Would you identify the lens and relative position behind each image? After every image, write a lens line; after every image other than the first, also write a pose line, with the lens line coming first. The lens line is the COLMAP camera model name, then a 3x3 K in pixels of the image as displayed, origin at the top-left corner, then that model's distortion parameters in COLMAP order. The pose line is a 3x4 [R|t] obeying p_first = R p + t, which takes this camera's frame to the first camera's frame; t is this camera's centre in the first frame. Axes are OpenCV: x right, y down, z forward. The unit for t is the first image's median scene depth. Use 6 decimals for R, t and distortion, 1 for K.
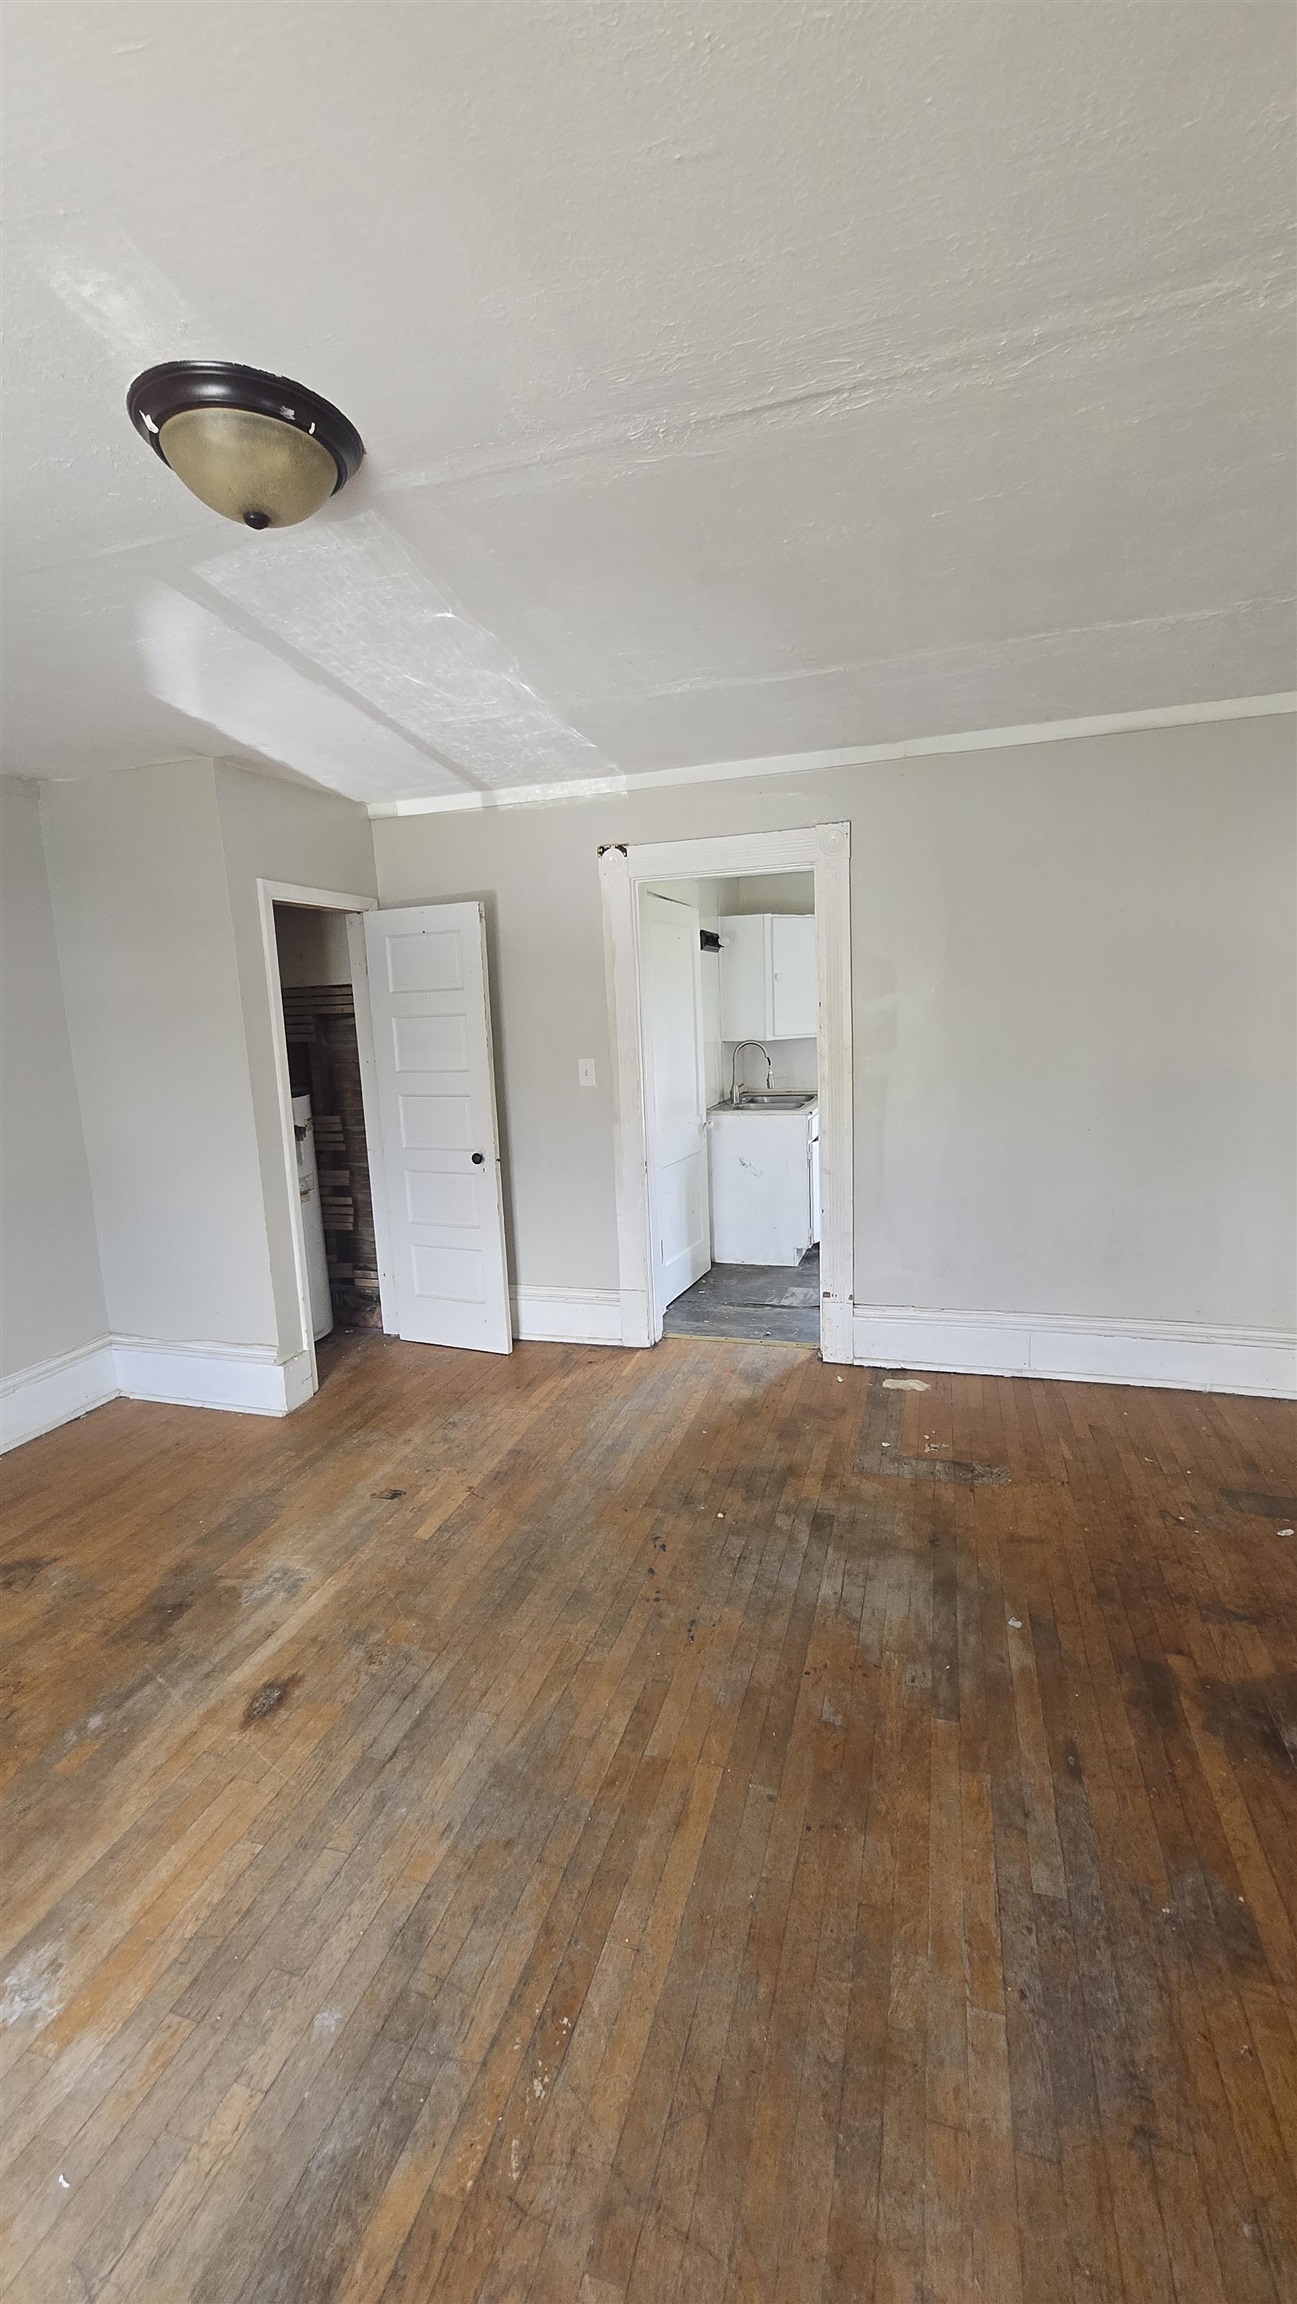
lens RADIAL K [[900.5, 0, 651.4], [0, 900.5, 1146.8], [0, 0, 1]] dist [-0.001677, -0.000211]
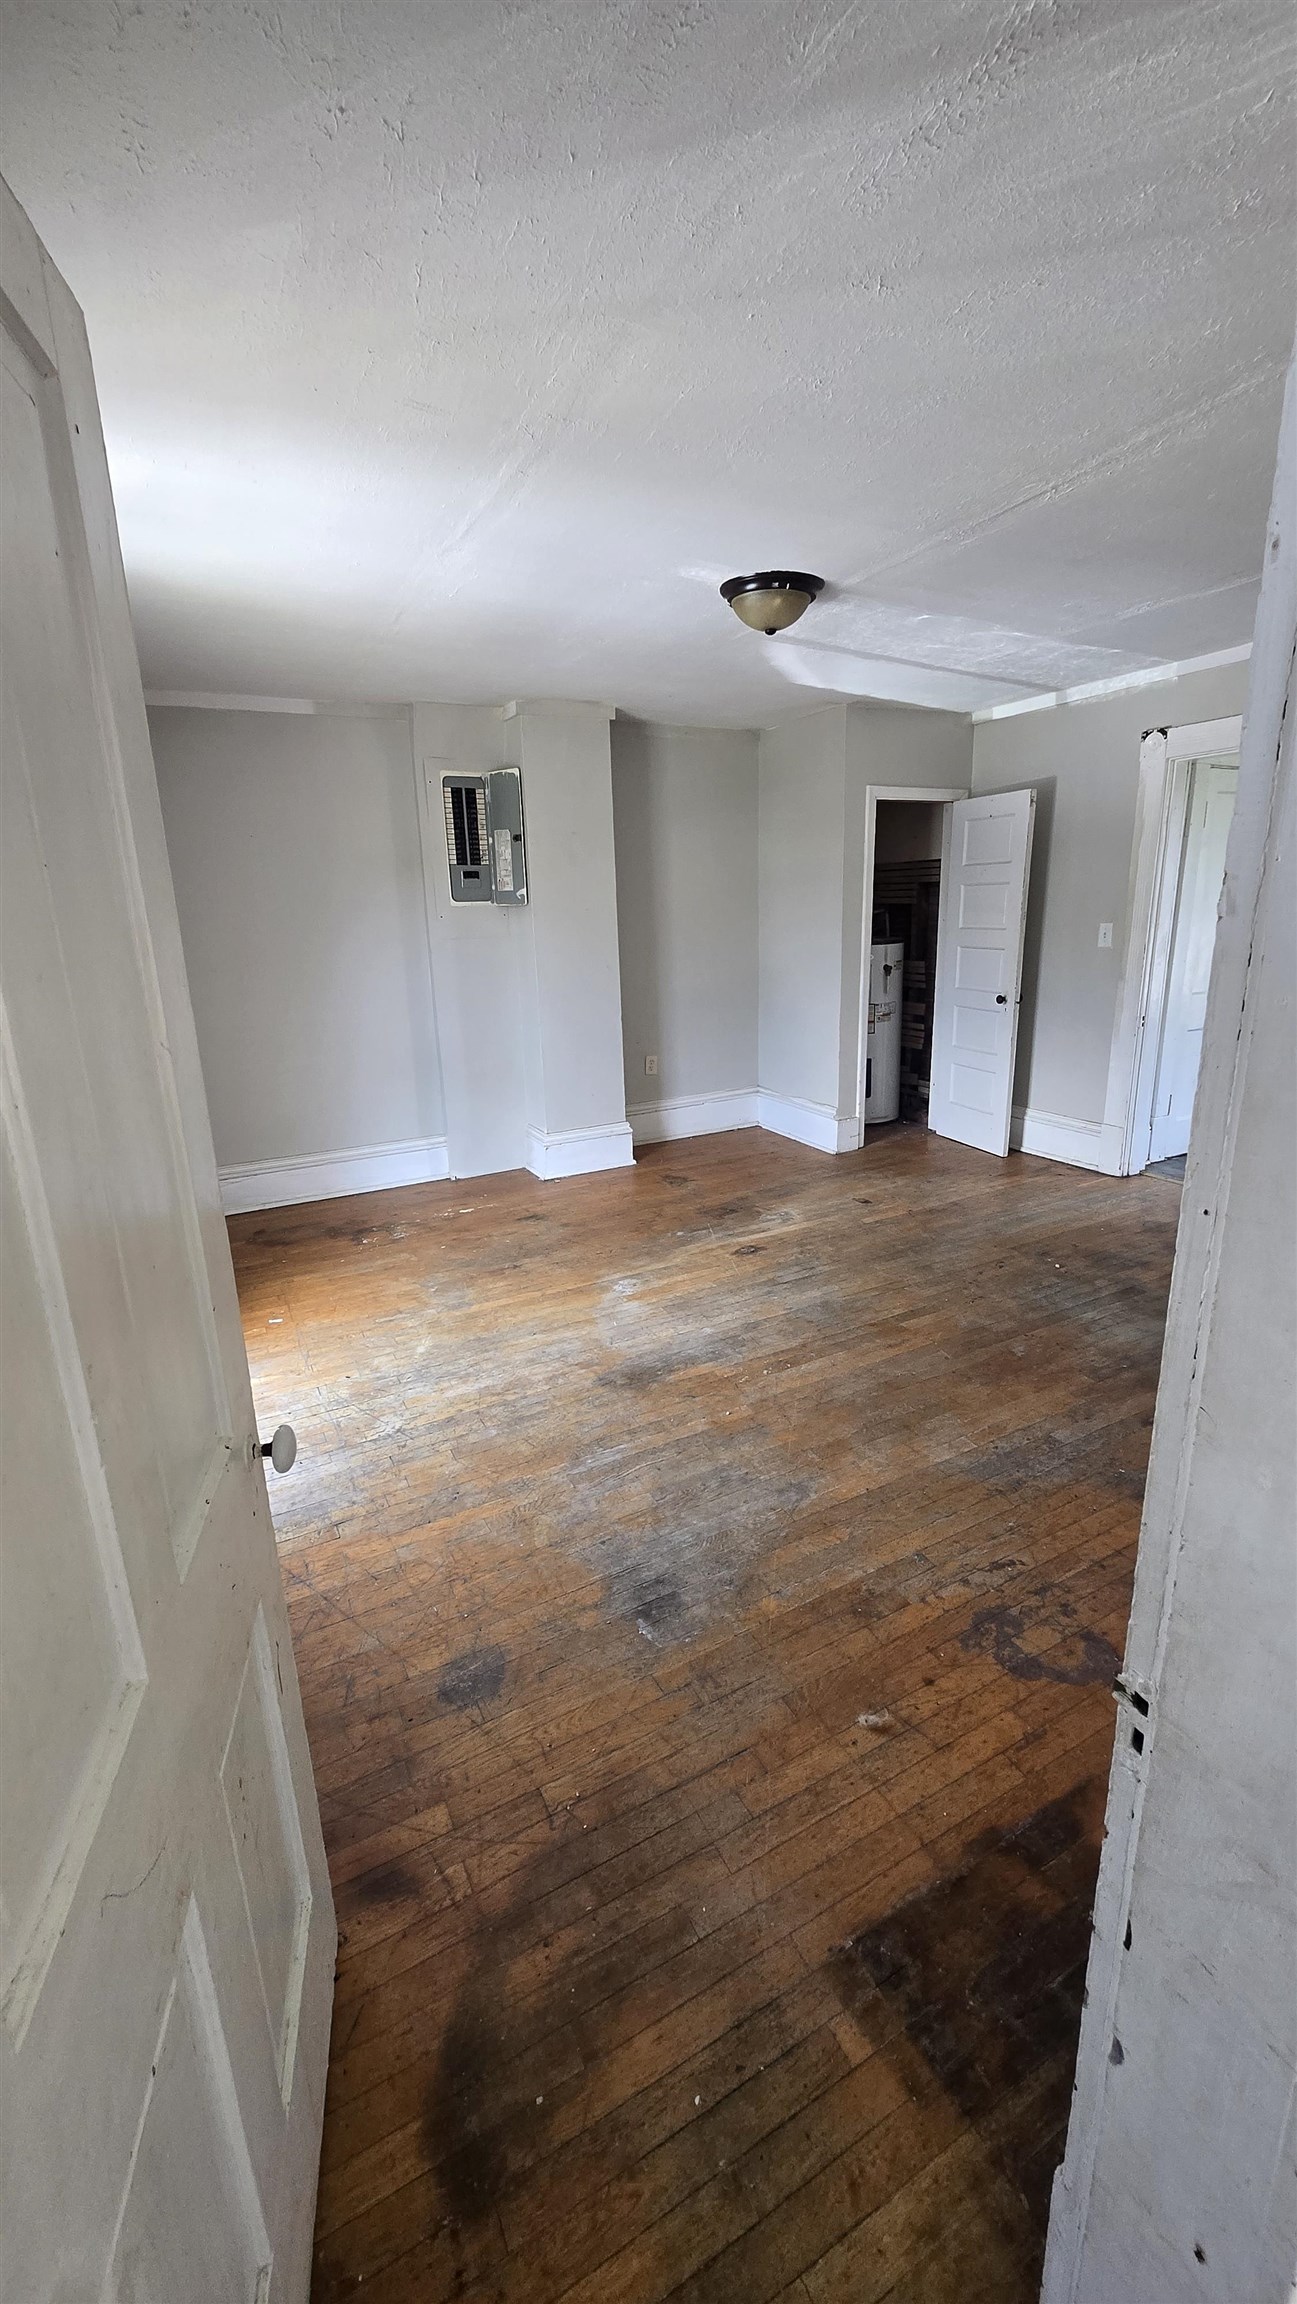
lens RADIAL K [[915.2, 0, 673.3], [0, 915.2, 1148.3], [0, 0, 1]] dist [0.032626, 0.000002]
pose [[0.709719, 0.206609, -0.673507, 0.443044], [-0.116202, 0.977265, 0.177342, 0.046579], [0.694835, -0.047600, 0.717592, -0.302484]]
